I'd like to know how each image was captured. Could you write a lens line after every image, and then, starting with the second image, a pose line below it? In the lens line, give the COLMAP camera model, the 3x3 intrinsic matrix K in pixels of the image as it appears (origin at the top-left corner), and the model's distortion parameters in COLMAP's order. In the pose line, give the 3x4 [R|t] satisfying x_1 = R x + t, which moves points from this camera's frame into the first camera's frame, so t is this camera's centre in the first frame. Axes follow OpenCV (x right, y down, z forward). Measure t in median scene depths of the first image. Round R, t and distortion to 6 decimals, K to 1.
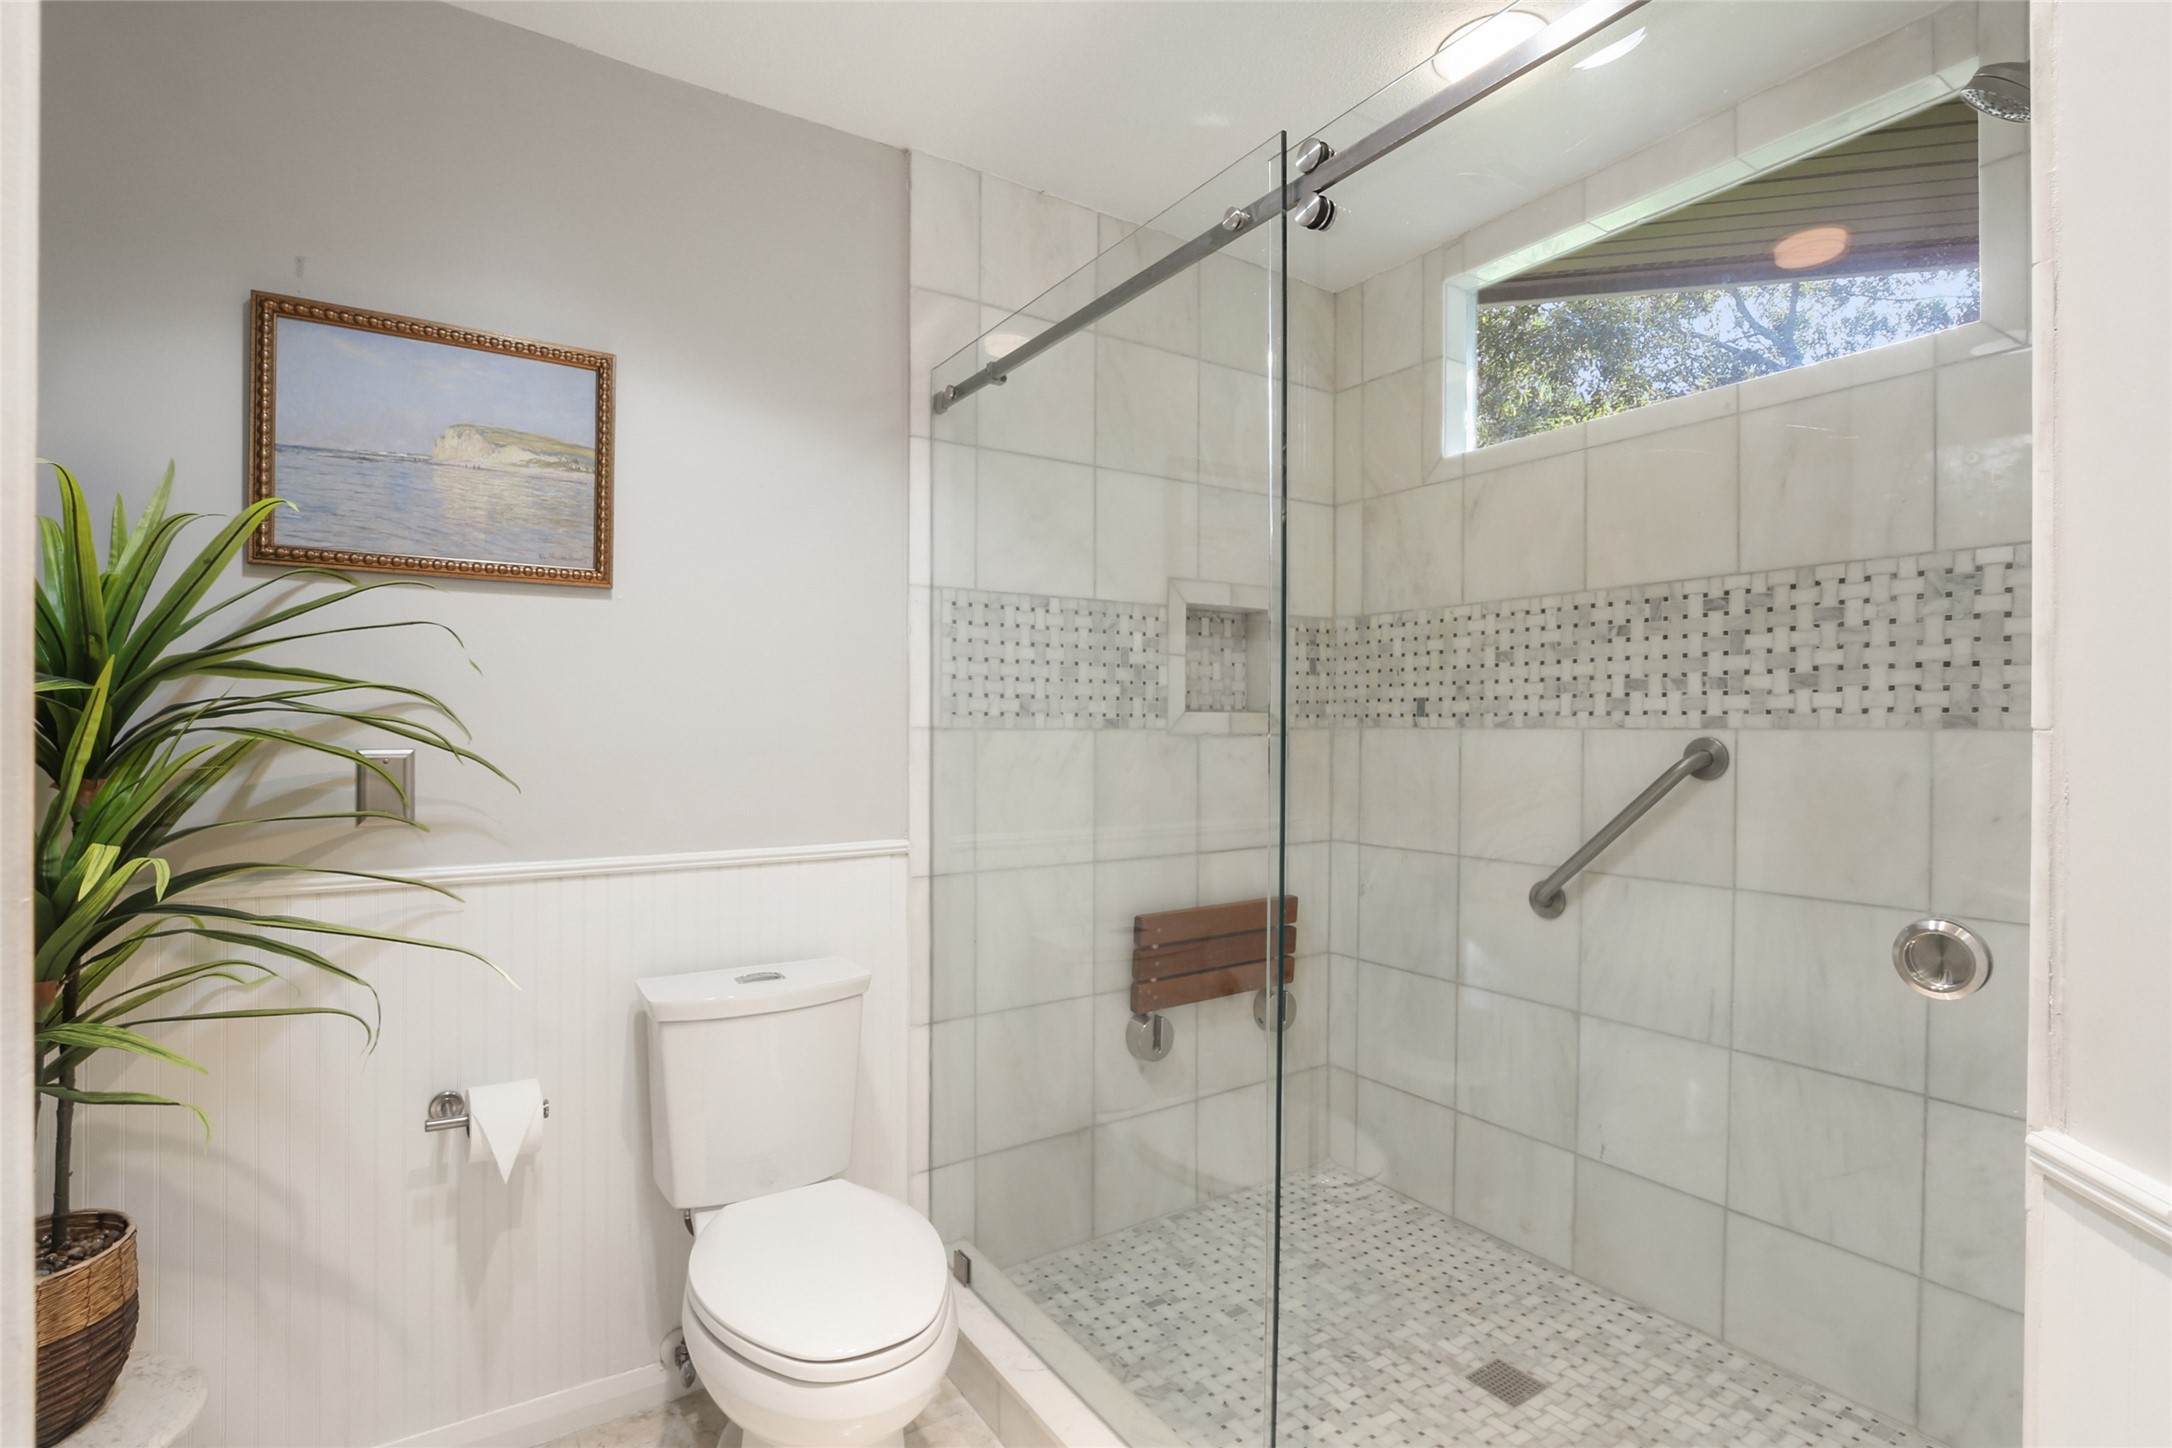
lens RADIAL K [[1027.0, 0, 1081.2], [0, 1027.0, 768.1], [0, 0, 1]] dist [-0.022584, 0.000342]
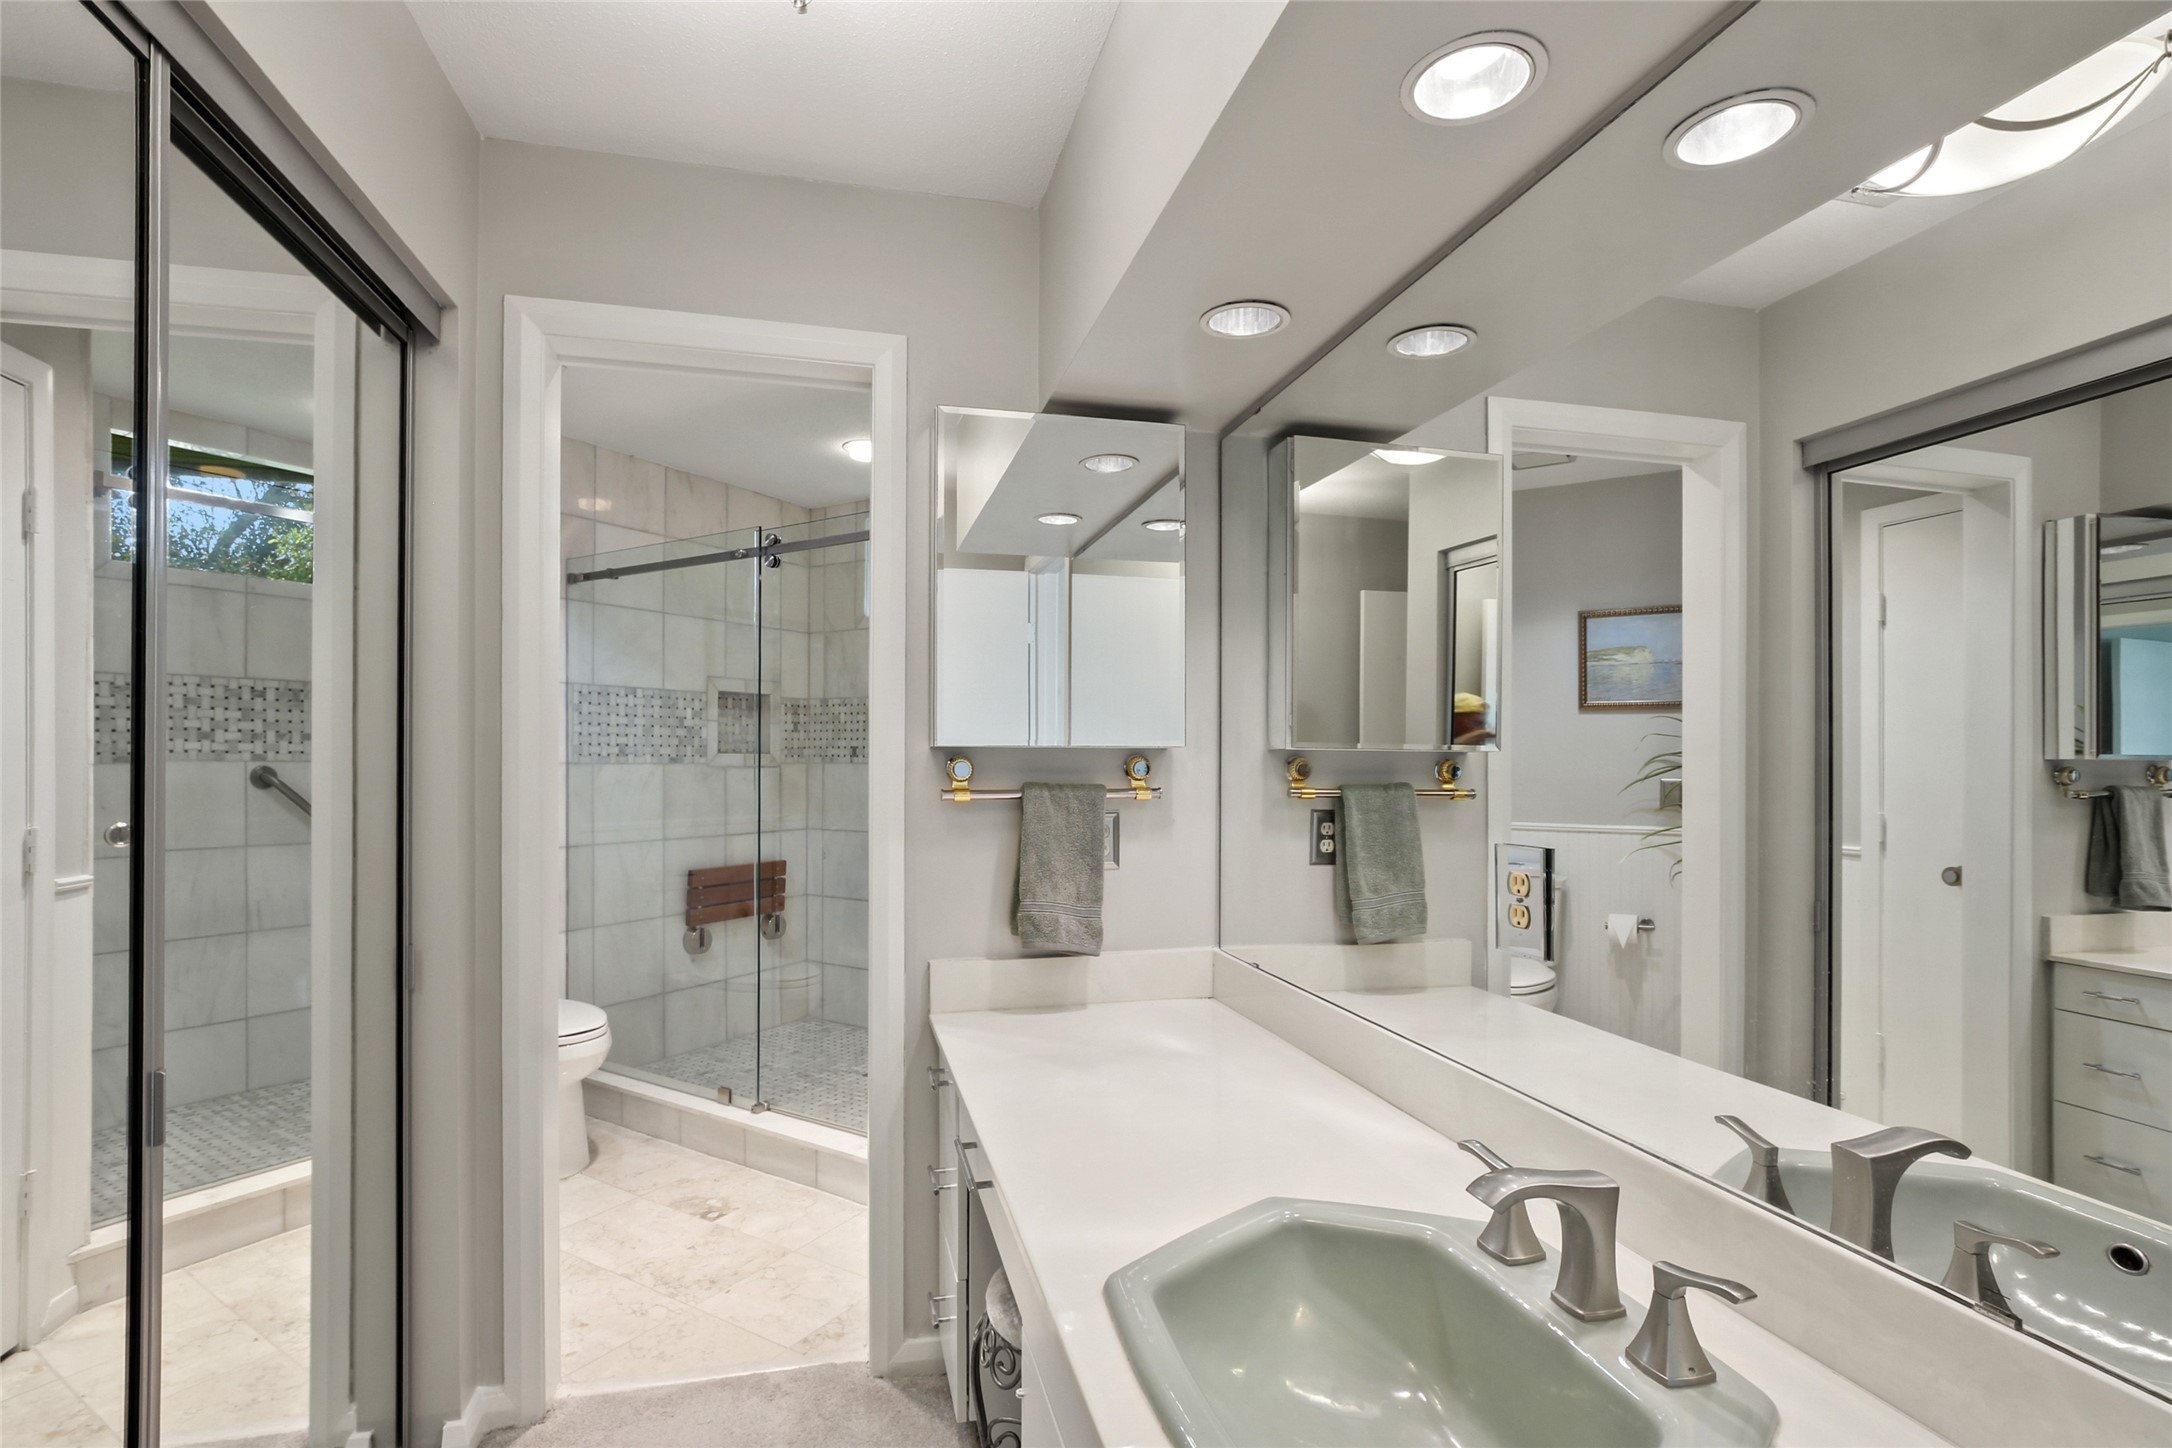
lens RADIAL K [[1027.0, 0, 1081.2], [0, 1027.0, 768.1], [0, 0, 1]] dist [-0.022584, 0.000342]
pose [[0.902504, -0.000028, 0.430682, -0.093532], [0.013143, 0.999536, -0.027476, 0.026515], [-0.430481, 0.030458, 0.902086, -0.860670]]
